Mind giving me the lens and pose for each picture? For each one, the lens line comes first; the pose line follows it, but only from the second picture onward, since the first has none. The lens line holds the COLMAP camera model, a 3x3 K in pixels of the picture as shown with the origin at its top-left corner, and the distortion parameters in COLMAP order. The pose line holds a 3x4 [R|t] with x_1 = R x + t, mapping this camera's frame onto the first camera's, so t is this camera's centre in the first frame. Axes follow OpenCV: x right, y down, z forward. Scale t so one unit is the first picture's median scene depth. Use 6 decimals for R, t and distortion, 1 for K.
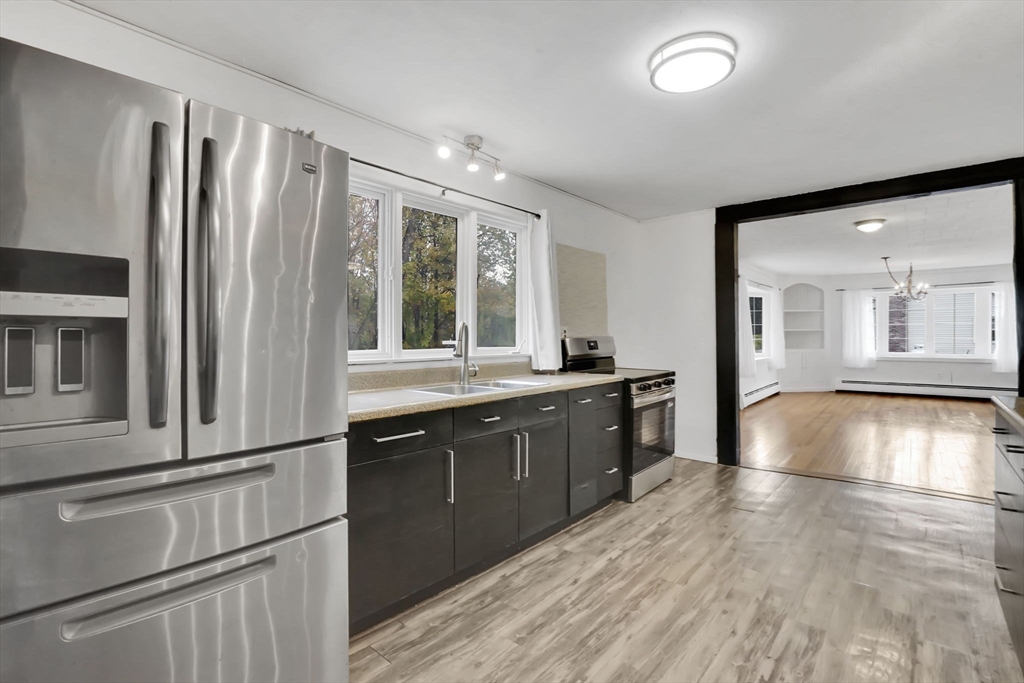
lens RADIAL K [[464.6, 0, 527.8], [0, 464.6, 338.6], [0, 0, 1]] dist [-0.062911, 0.022891]
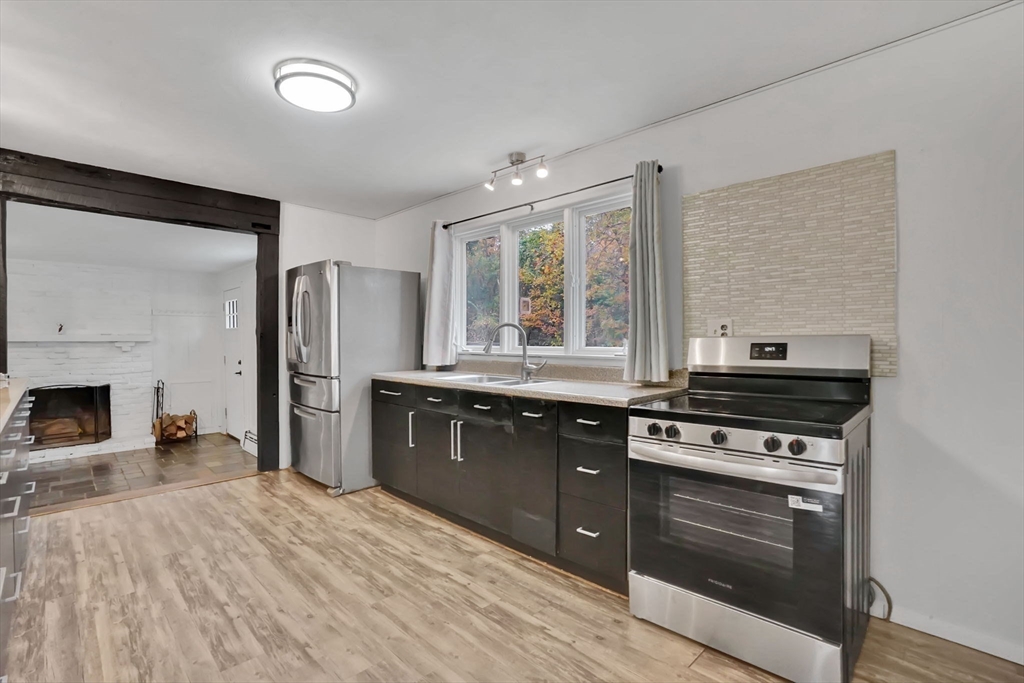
lens RADIAL K [[472.5, 0, 507.5], [0, 472.5, 339.5], [0, 0, 1]] dist [-0.067352, 0.023055]
pose [[-0.071691, 0.011313, -0.997363, 0.991491], [-0.000659, 0.999935, 0.011390, 0.000652], [0.997427, 0.001474, -0.071678, 1.072613]]
